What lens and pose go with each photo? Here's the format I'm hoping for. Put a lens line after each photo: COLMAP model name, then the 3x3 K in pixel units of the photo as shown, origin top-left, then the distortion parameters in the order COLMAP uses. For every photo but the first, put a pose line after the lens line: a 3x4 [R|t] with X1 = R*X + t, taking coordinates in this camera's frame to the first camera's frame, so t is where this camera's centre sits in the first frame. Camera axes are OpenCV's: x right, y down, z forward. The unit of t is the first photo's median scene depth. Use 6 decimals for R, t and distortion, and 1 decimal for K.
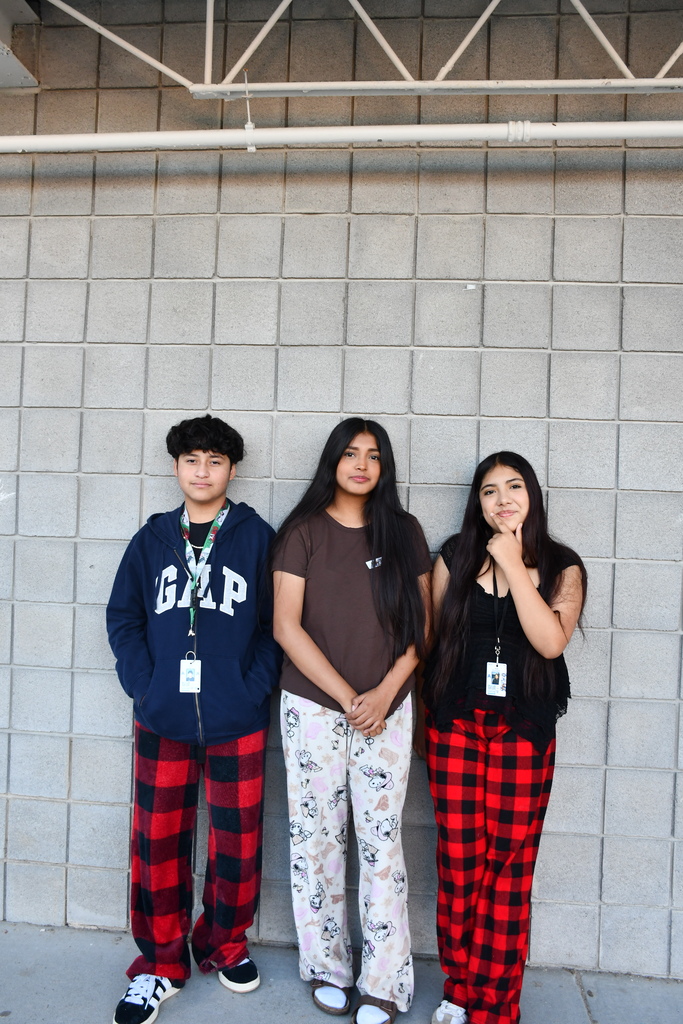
lens RADIAL K [[878.3, 0, 341.5], [0, 878.3, 512.0], [0, 0, 1]] dist [-0.116962, 0.140216]
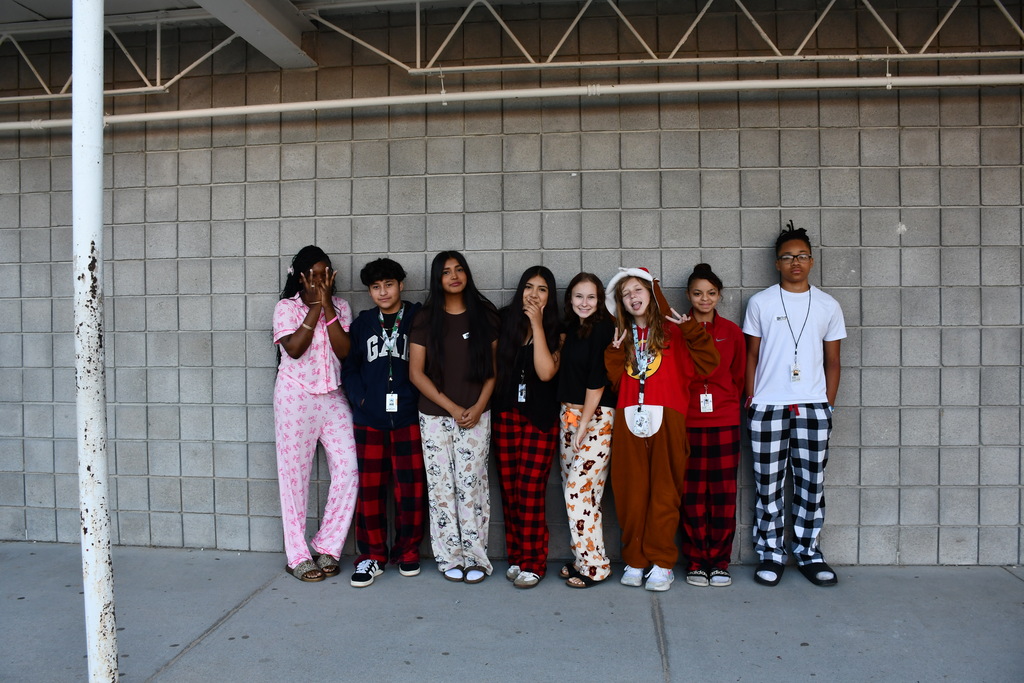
lens RADIAL K [[804.9, 0, 512.0], [0, 804.9, 341.5], [0, 0, 1]] dist [-0.150745, 0.106381]
pose [[0.999069, -0.040829, -0.013969, 0.033873], [0.041170, 0.998837, 0.025095, 0.028228], [0.012928, -0.025646, 0.999587, -0.595694]]
